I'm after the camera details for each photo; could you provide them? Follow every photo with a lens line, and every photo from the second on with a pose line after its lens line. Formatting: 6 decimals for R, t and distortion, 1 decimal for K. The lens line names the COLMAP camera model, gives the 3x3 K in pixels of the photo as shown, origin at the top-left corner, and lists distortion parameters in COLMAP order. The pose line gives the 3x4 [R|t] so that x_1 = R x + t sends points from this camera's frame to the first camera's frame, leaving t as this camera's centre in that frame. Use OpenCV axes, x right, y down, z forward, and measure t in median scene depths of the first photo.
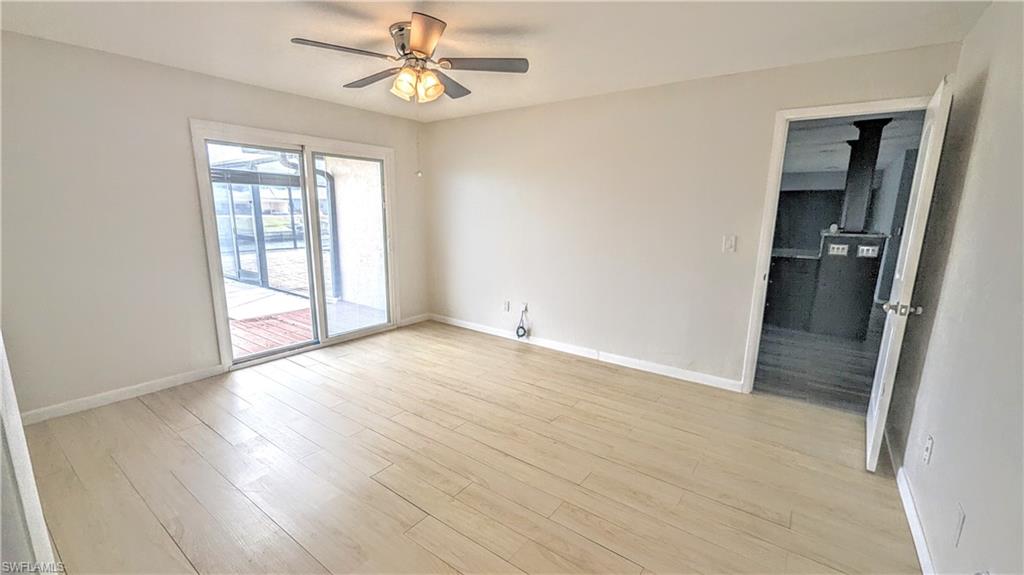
lens RADIAL K [[423.2, 0, 515.4], [0, 423.2, 294.8], [0, 0, 1]] dist [0.000625, 0.000055]
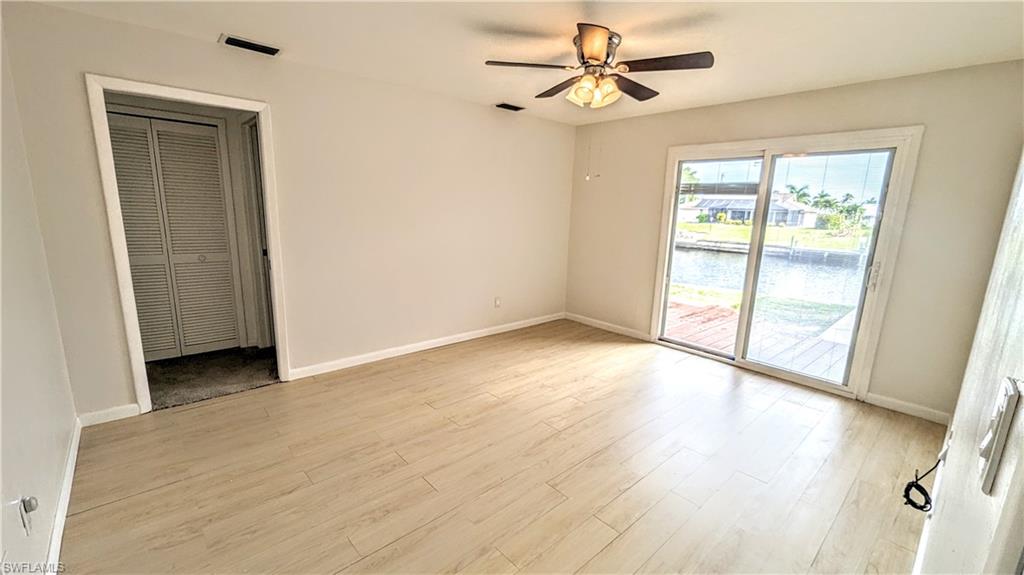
lens RADIAL K [[423.2, 0, 515.4], [0, 423.2, 294.8], [0, 0, 1]] dist [0.000625, 0.000055]
pose [[-0.196939, 0.178230, -0.964080, 0.651011], [-0.229283, 0.947696, 0.222038, -0.152624], [0.953229, 0.264775, -0.145773, 0.808906]]
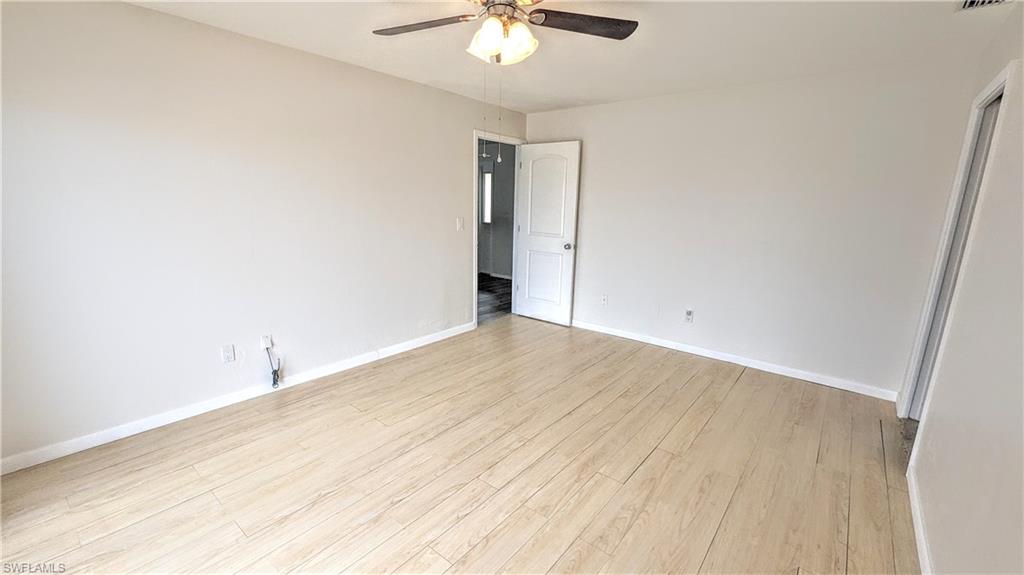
lens RADIAL K [[423.2, 0, 515.4], [0, 423.2, 294.8], [0, 0, 1]] dist [0.000625, 0.000055]
pose [[0.047495, -0.226568, 0.972837, -0.791687], [0.177371, 0.960371, 0.215005, -0.154602], [-0.982997, 0.162341, 0.085800, 0.723294]]
